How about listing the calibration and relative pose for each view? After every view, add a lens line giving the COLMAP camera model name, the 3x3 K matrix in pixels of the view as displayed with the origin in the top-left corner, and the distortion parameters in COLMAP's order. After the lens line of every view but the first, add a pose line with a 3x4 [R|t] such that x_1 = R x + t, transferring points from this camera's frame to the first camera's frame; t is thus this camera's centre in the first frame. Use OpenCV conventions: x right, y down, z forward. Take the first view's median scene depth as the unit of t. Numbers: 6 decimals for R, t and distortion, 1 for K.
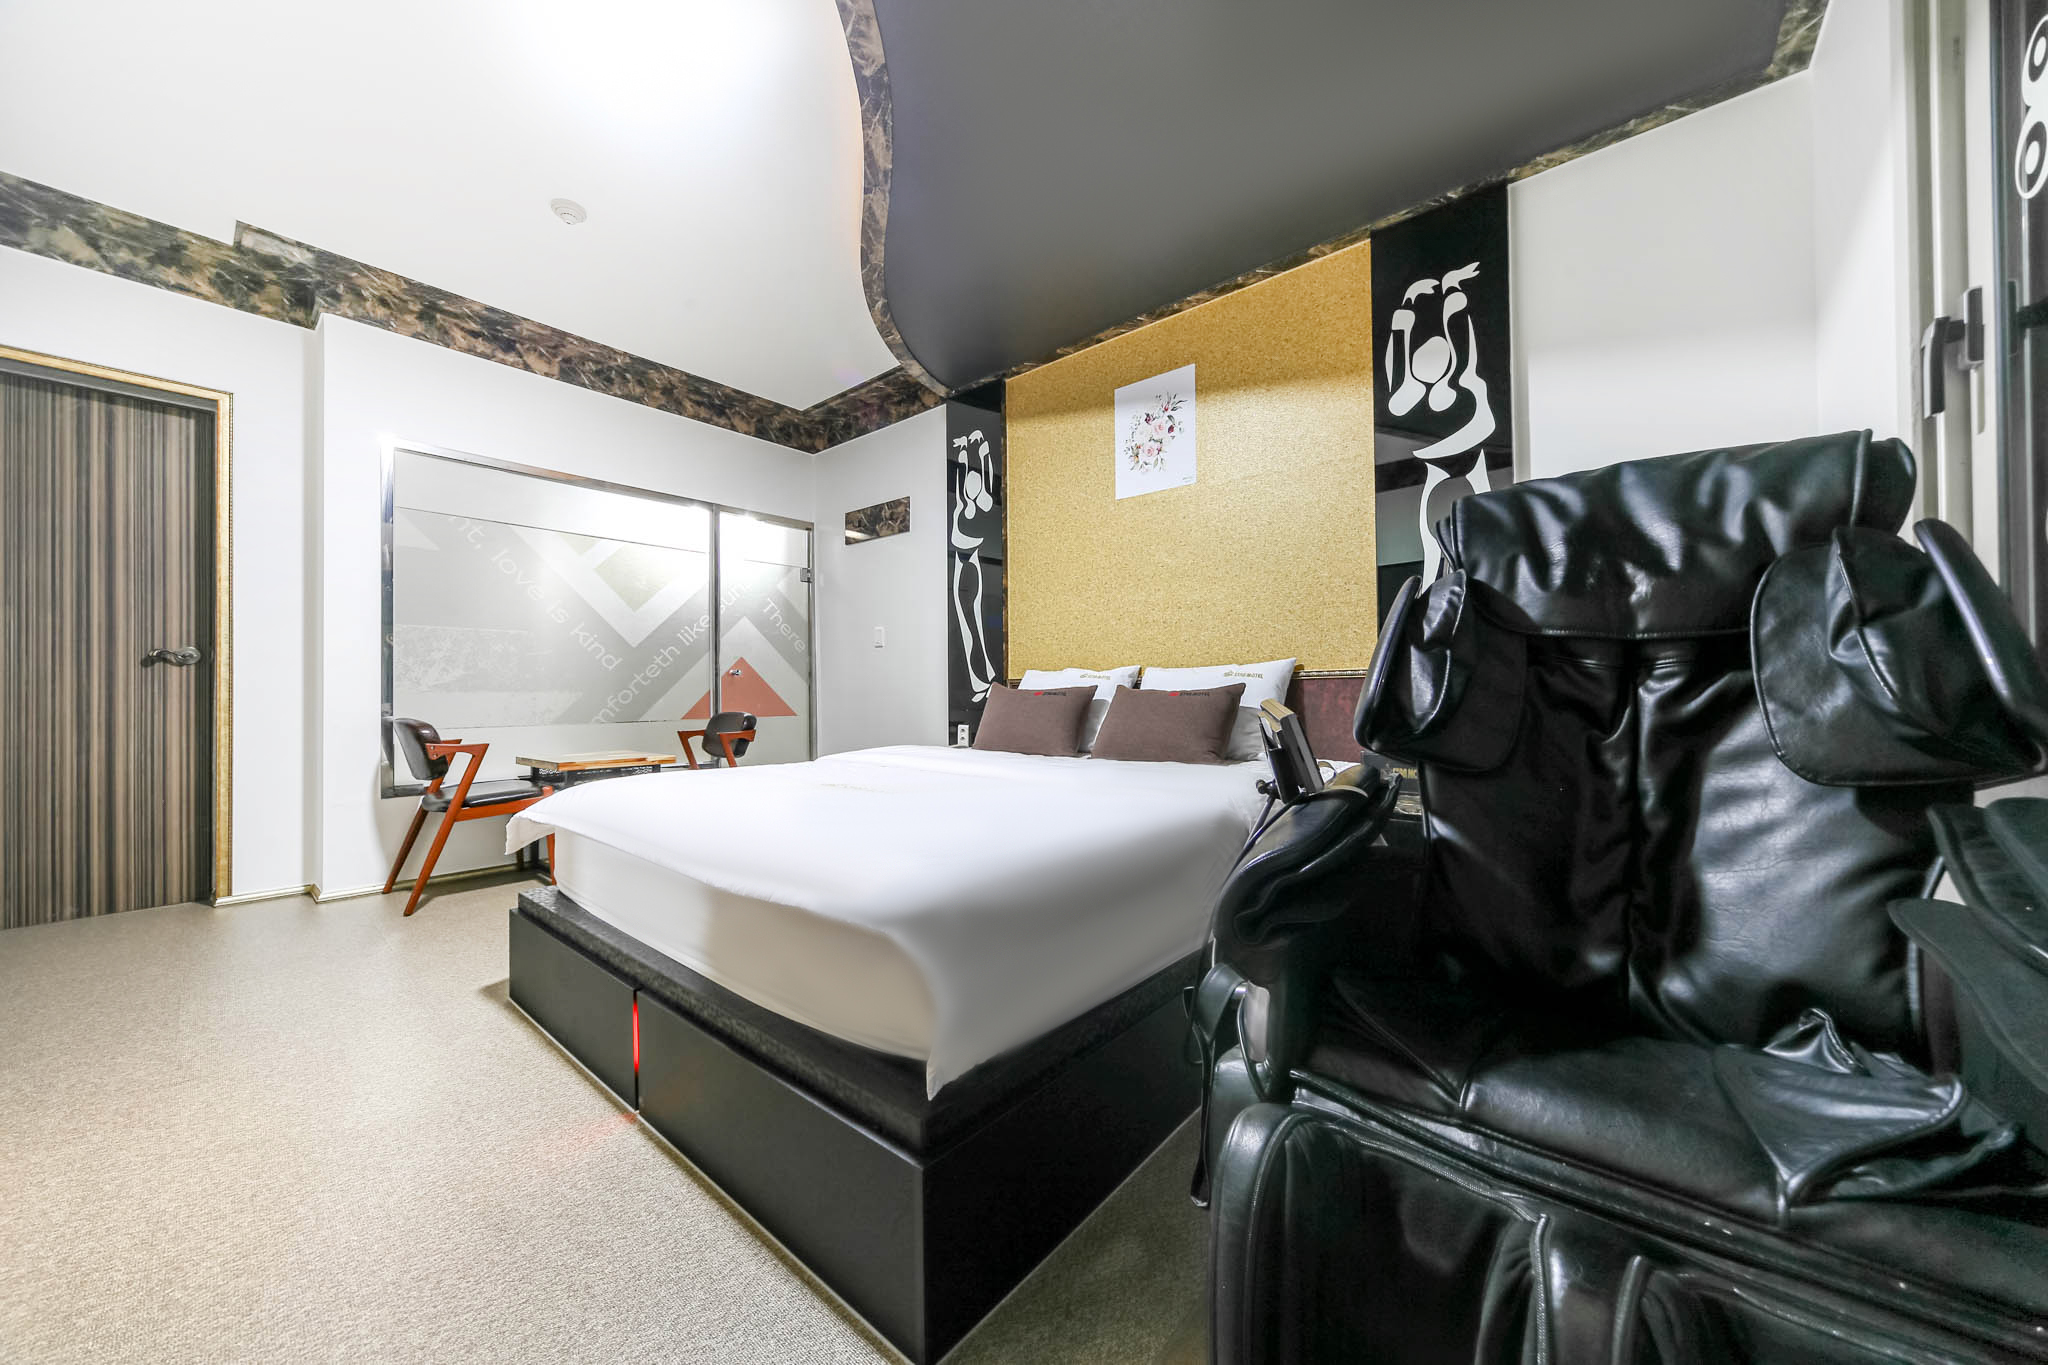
lens RADIAL K [[715.0, 0, 1025.0], [0, 715.0, 684.6], [0, 0, 1]] dist [-0.001511, 0.000666]
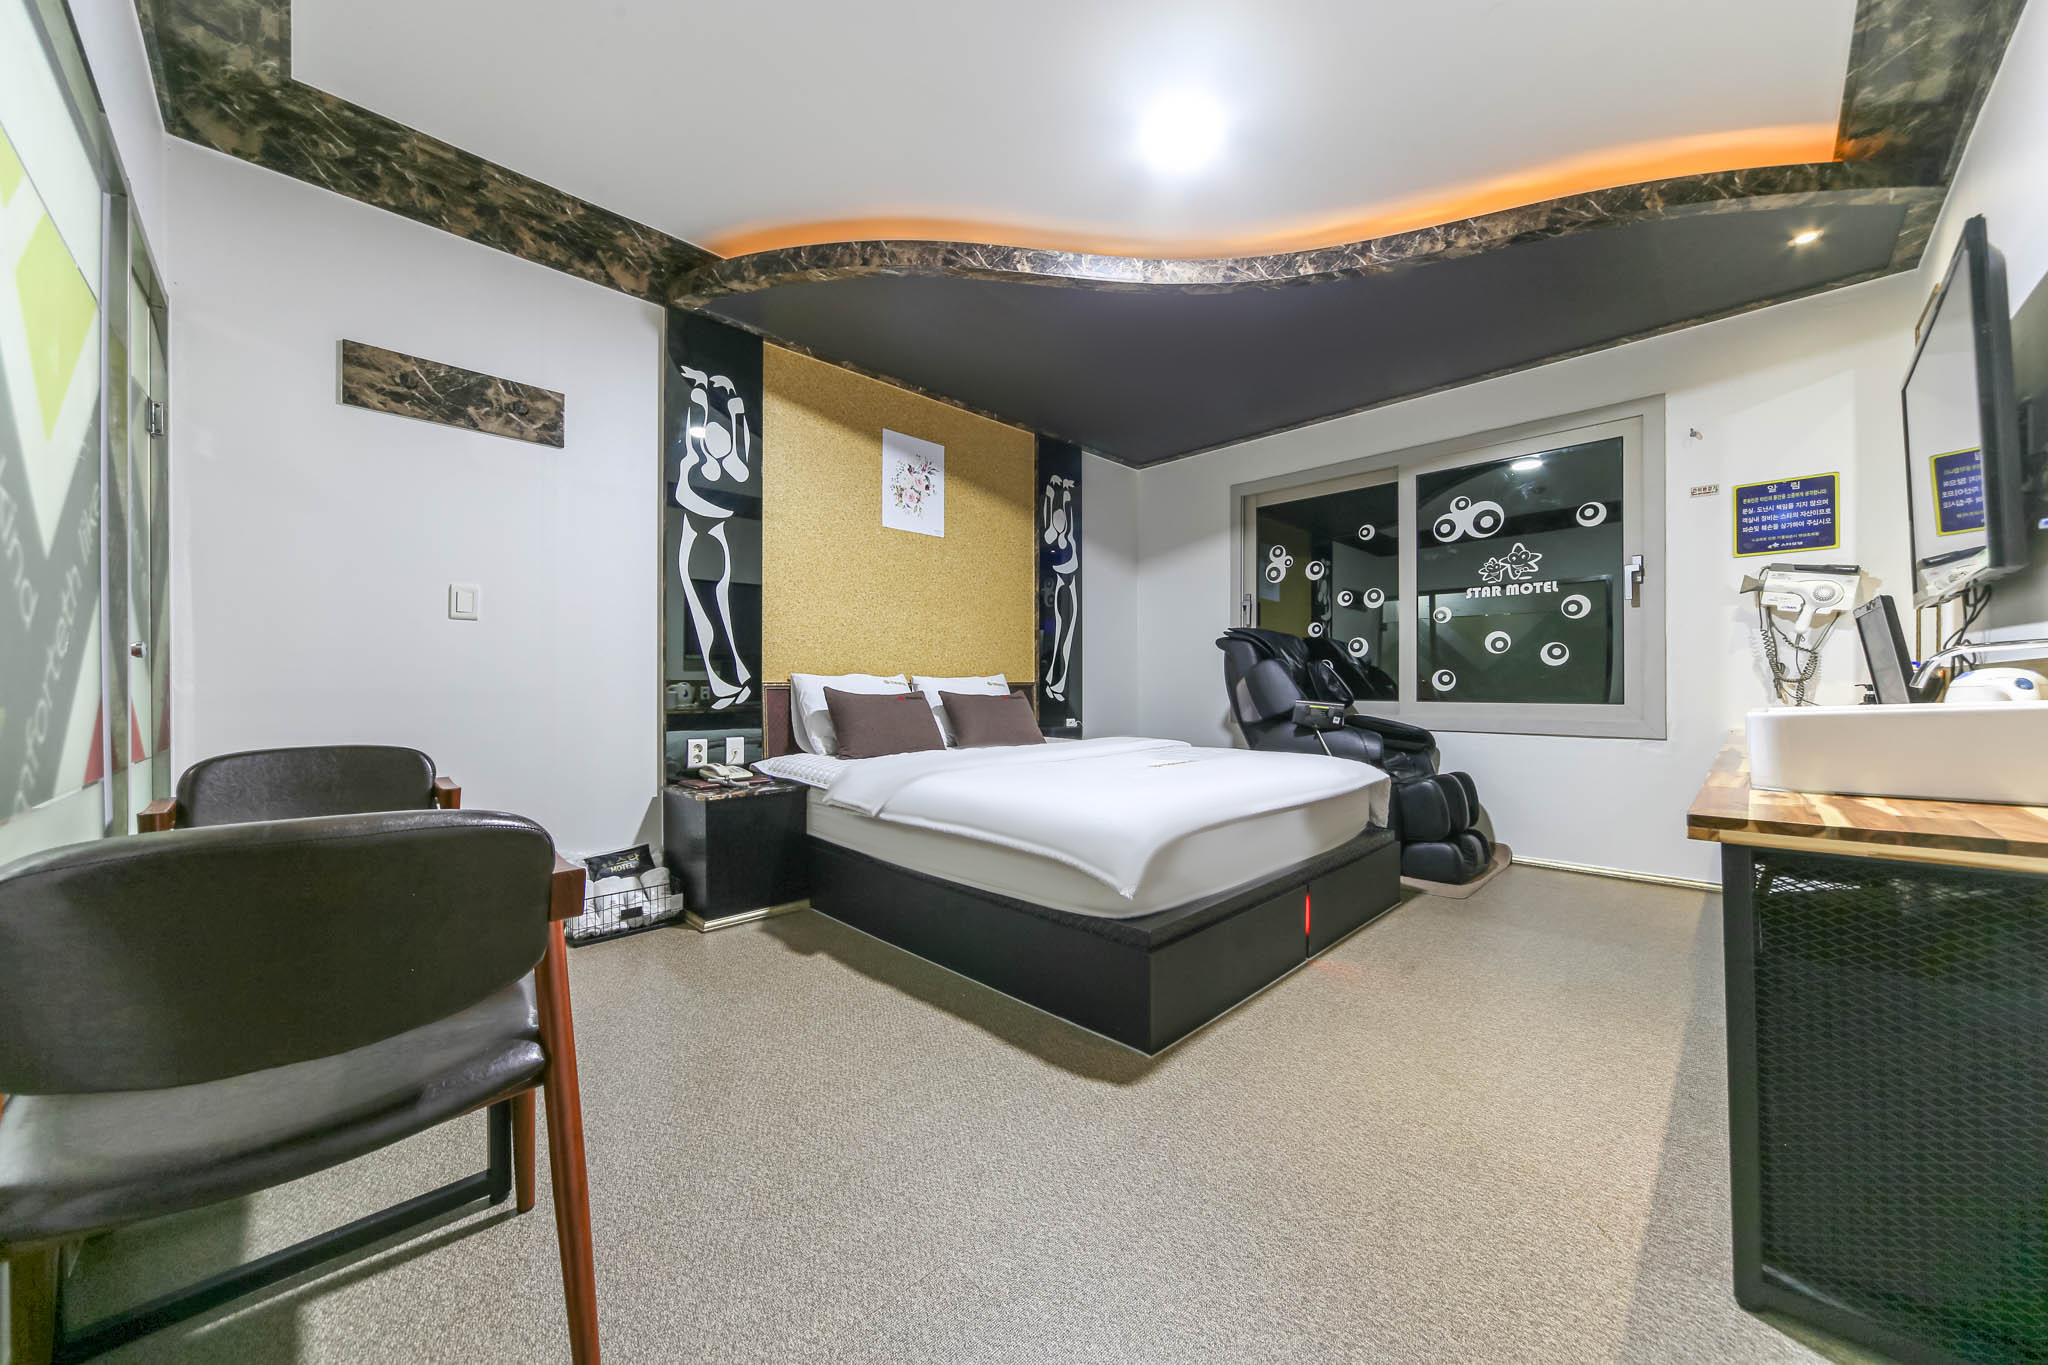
lens RADIAL K [[715.0, 0, 1034.4], [0, 715.0, 693.7], [0, 0, 1]] dist [-0.001511, 0.000666]
pose [[0.080988, -0.002890, 0.996711, -0.941159], [-0.008043, 0.999961, 0.003553, 0.000725], [-0.996683, -0.008305, 0.080962, 0.639464]]
